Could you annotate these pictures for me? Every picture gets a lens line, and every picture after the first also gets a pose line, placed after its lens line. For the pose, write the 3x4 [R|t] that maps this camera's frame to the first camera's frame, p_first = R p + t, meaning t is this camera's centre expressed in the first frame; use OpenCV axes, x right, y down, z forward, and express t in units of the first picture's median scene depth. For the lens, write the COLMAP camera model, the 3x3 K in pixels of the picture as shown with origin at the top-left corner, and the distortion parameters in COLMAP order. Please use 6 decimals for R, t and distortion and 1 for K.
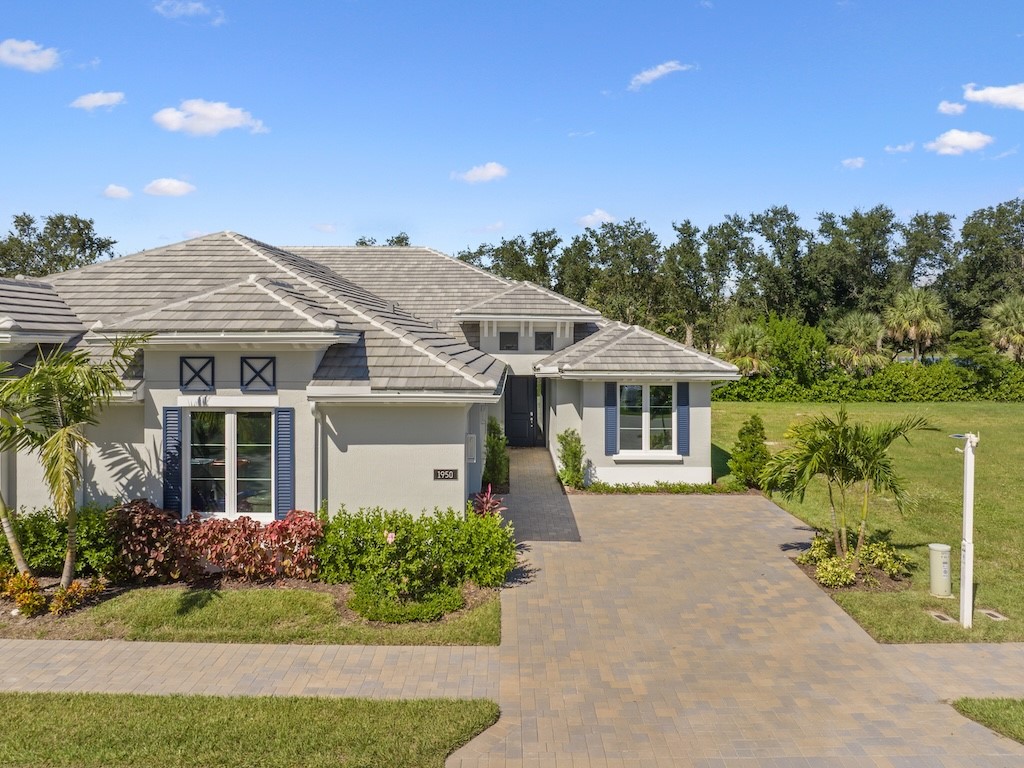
lens RADIAL K [[735.8, 0, 514.8], [0, 735.8, 340.8], [0, 0, 1]] dist [-0.009297, -0.036350]
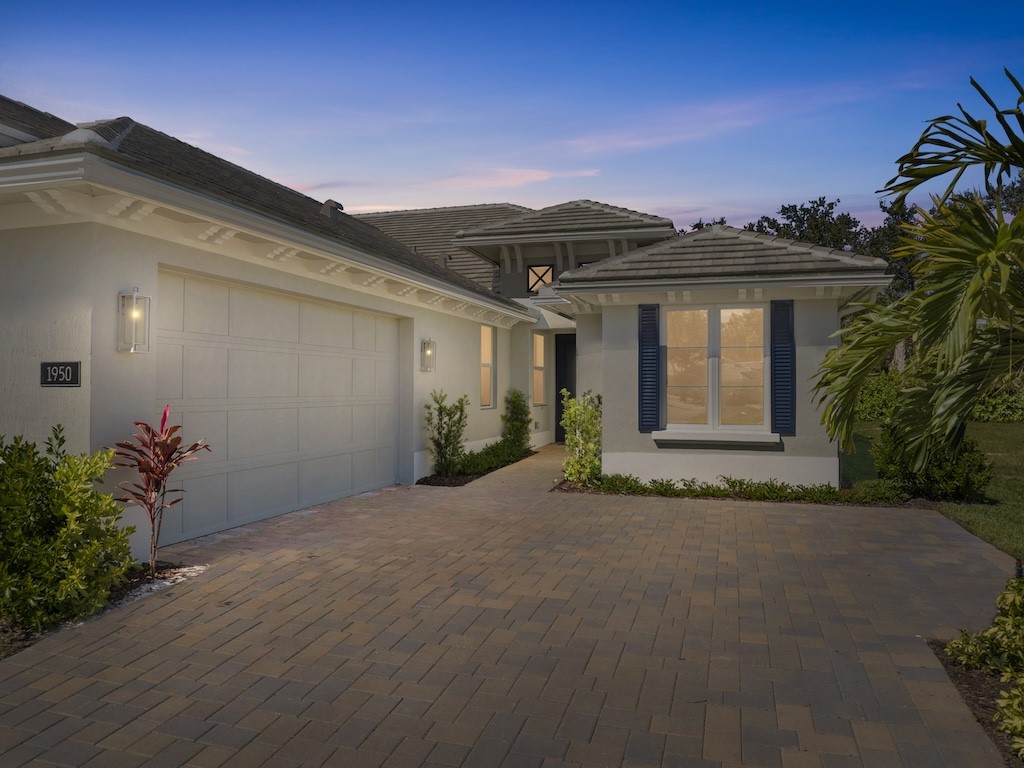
lens RADIAL K [[717.3, 0, 512.0], [0, 717.3, 384.0], [0, 0, 1]] dist [-0.030571, 0.000151]
pose [[0.952831, -0.000862, -0.303500, 0.309404], [-0.002620, 0.999935, -0.011067, 0.194636], [0.303489, 0.011341, 0.952767, 0.675334]]
